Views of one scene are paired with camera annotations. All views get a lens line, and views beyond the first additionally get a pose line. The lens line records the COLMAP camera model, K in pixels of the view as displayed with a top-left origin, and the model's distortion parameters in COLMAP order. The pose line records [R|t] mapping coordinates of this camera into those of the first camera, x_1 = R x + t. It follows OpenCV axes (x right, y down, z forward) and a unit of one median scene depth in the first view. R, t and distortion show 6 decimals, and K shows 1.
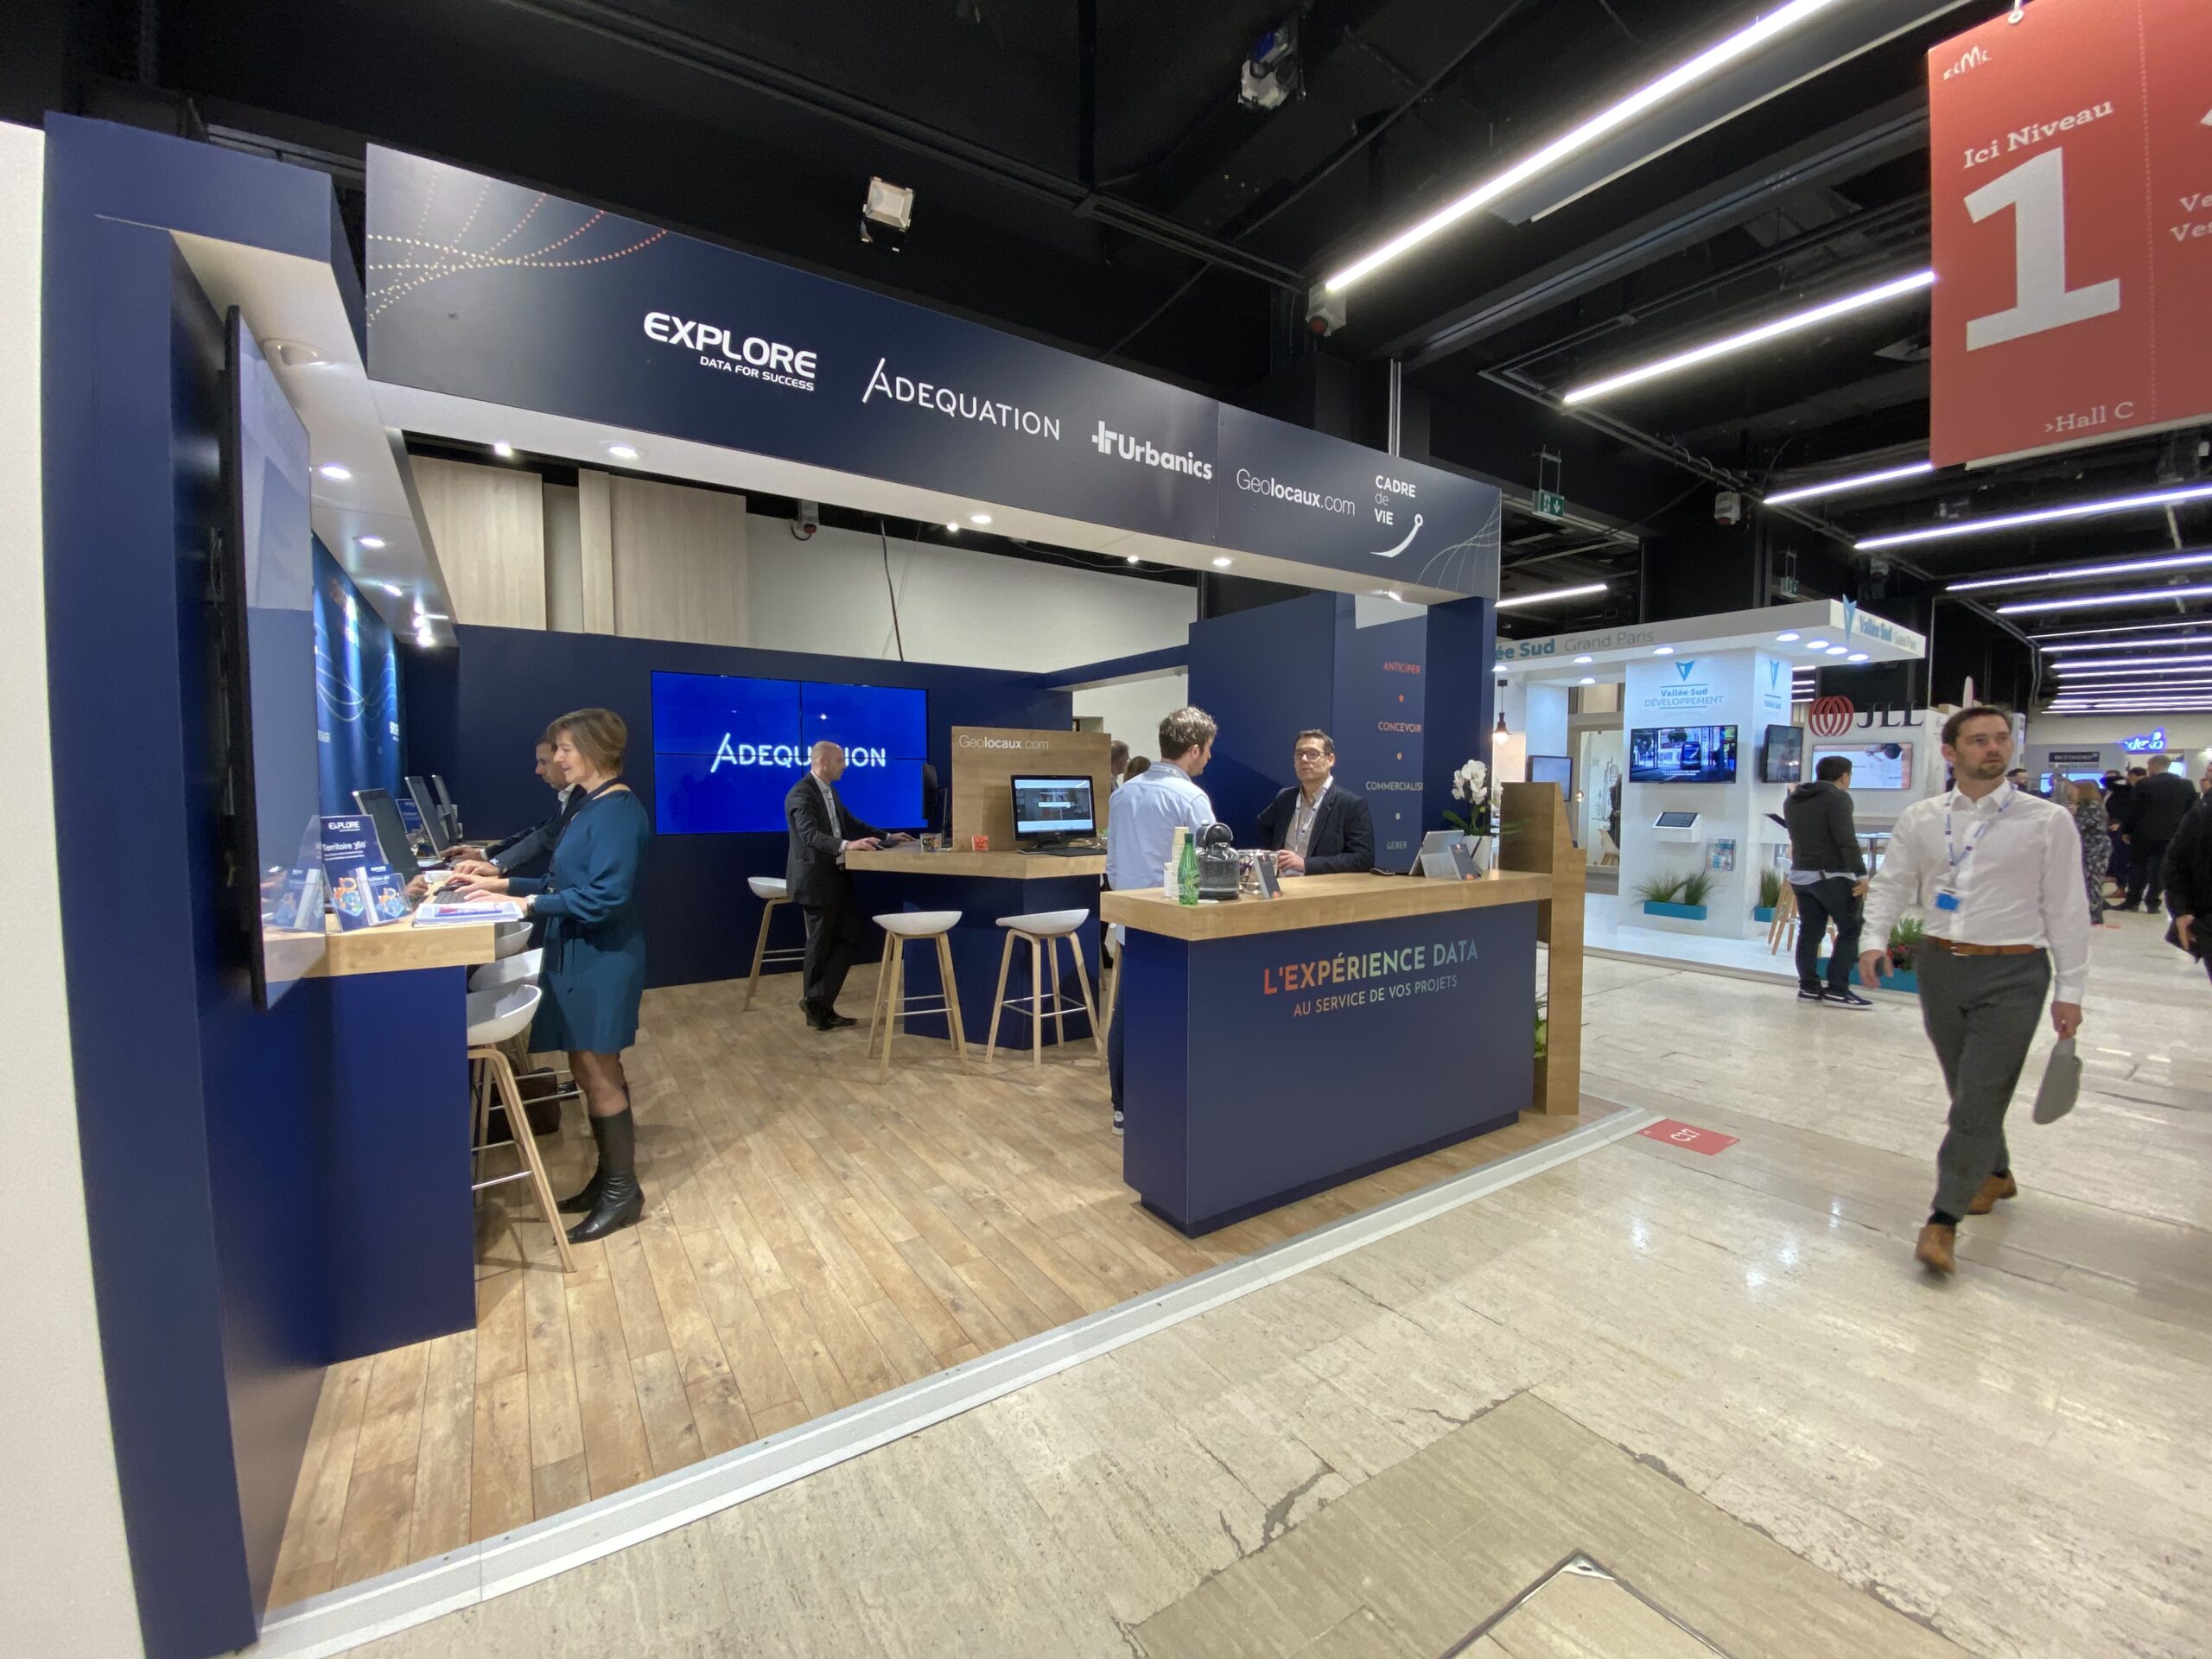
lens RADIAL K [[897.4, 0, 1095.8], [0, 897.4, 831.0], [0, 0, 1]] dist [0.023286, -0.022341]
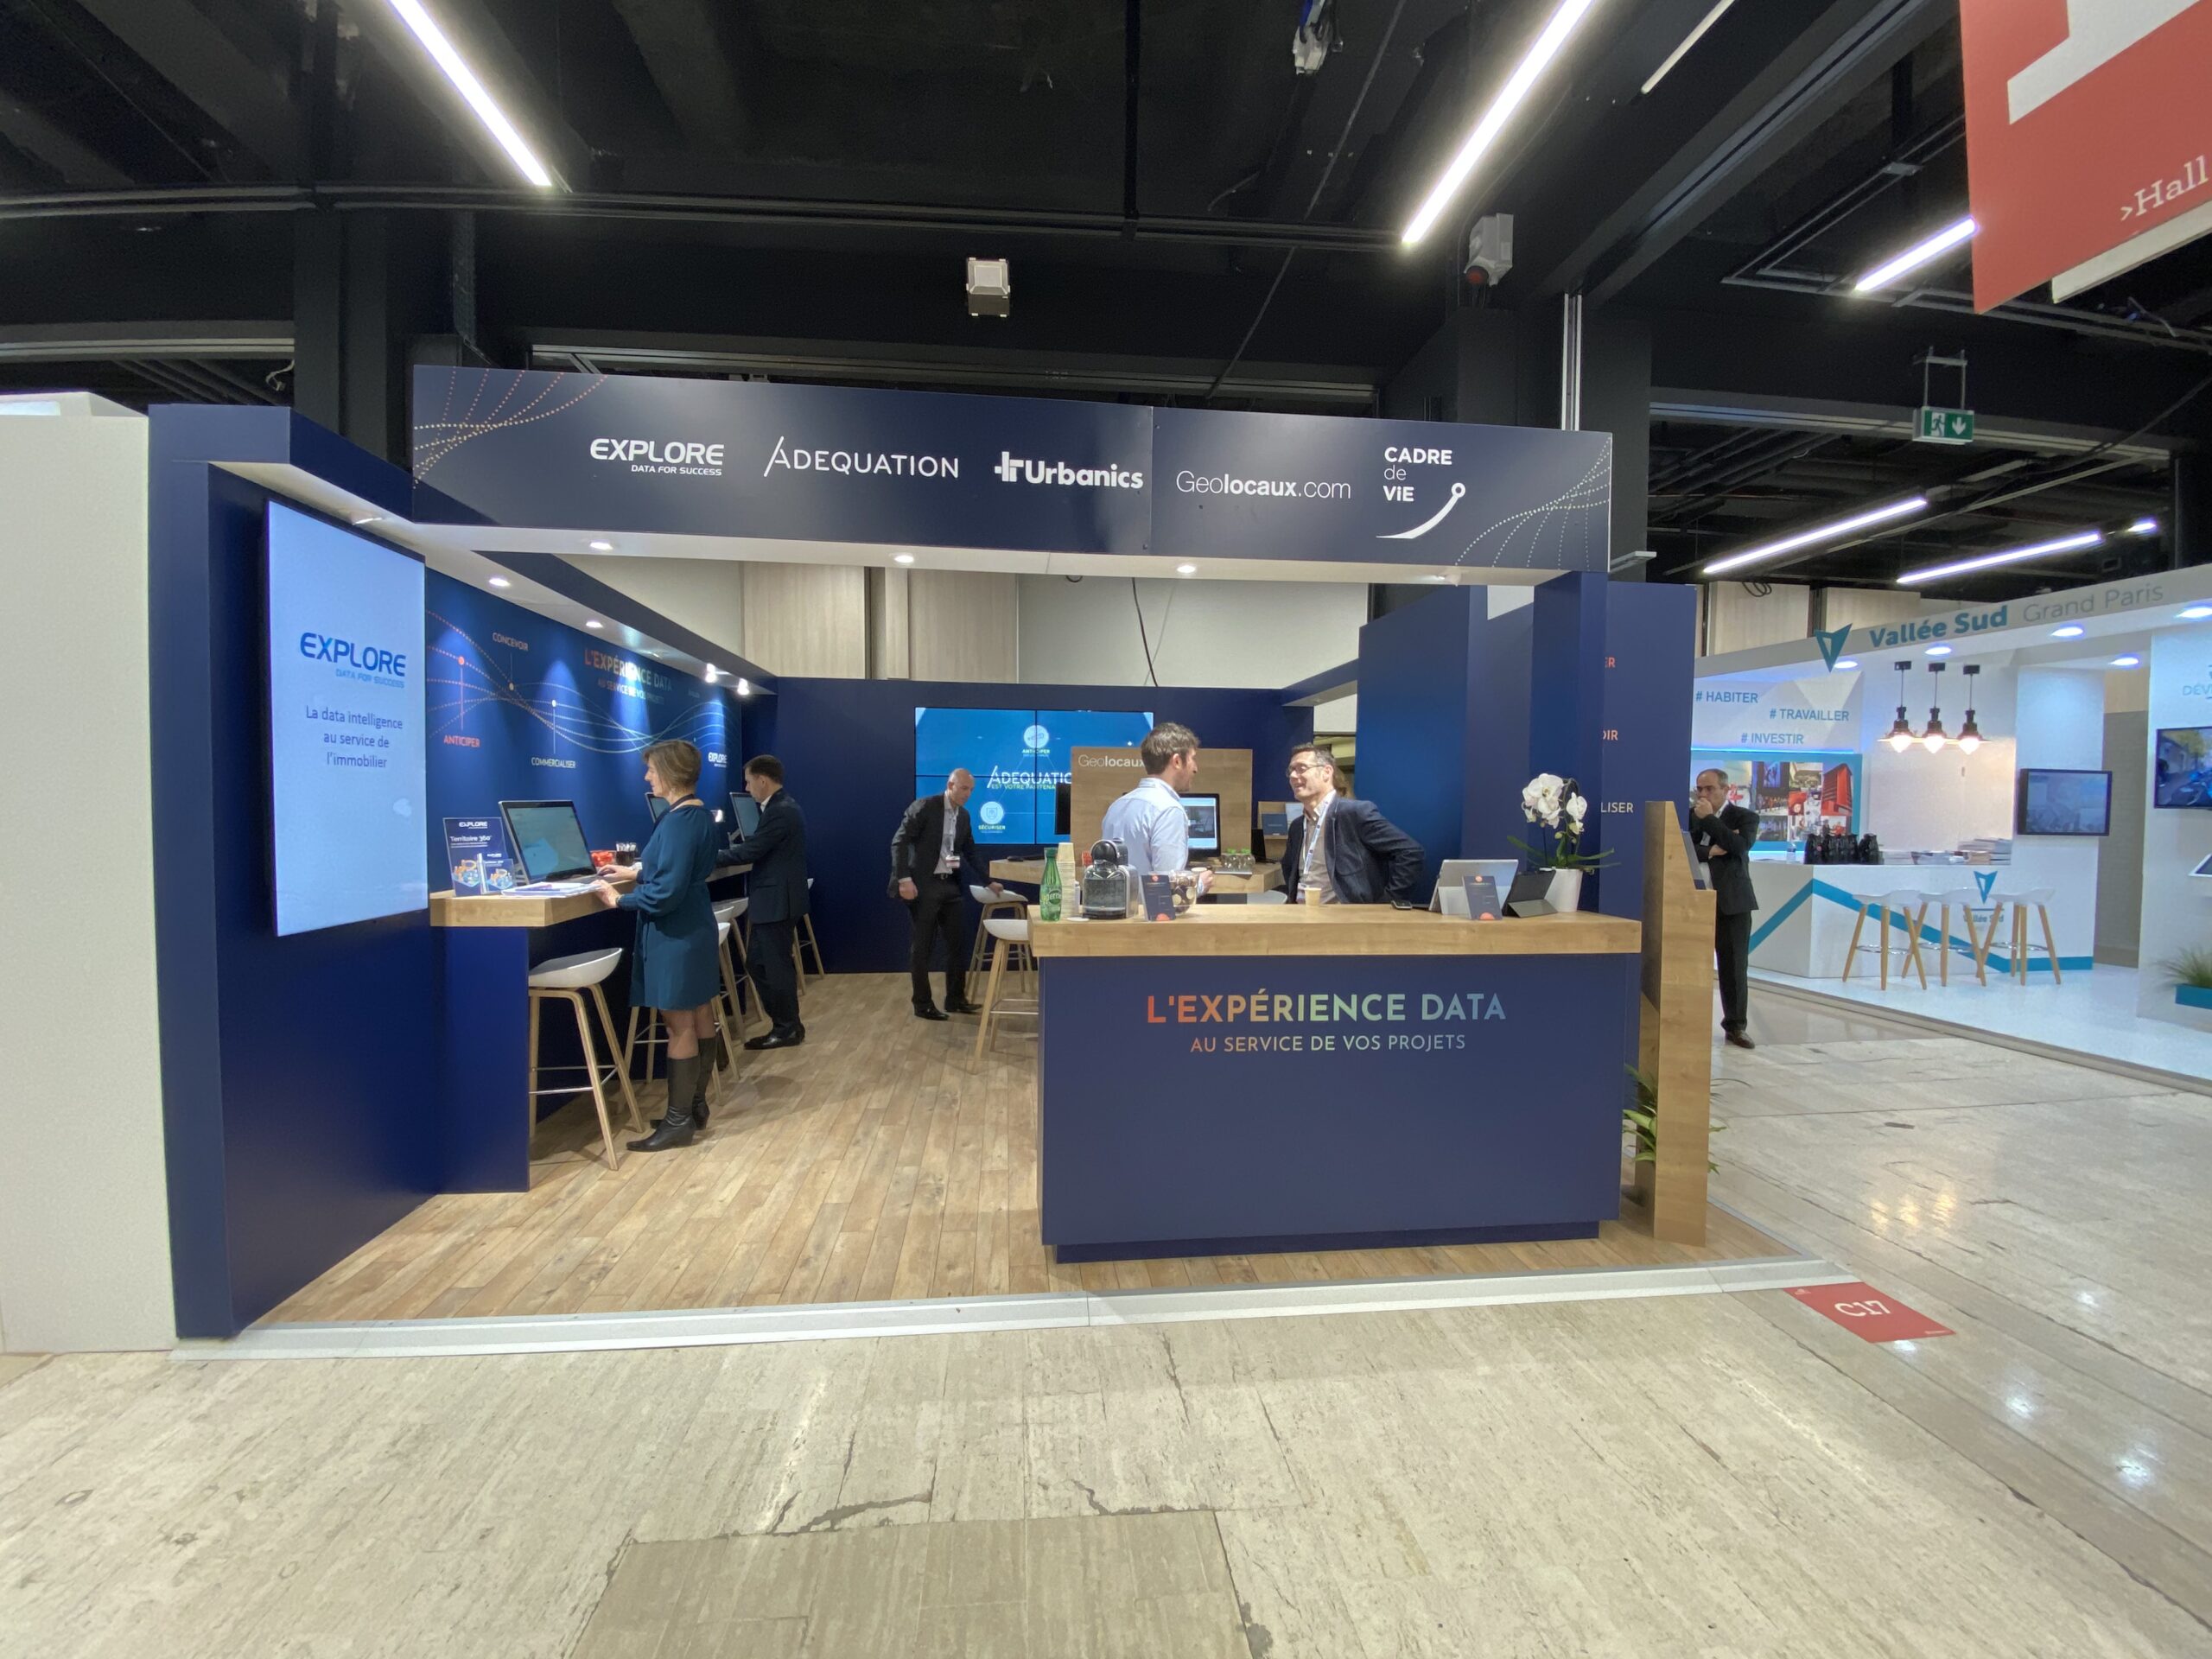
lens RADIAL K [[897.4, 0, 1095.8], [0, 897.4, 831.0], [0, 0, 1]] dist [0.023286, -0.022341]
pose [[0.887722, 0.020438, -0.459927, 0.557717], [-0.031419, 0.999374, -0.016234, -0.002394], [0.459307, 0.028862, 0.887809, 0.128603]]
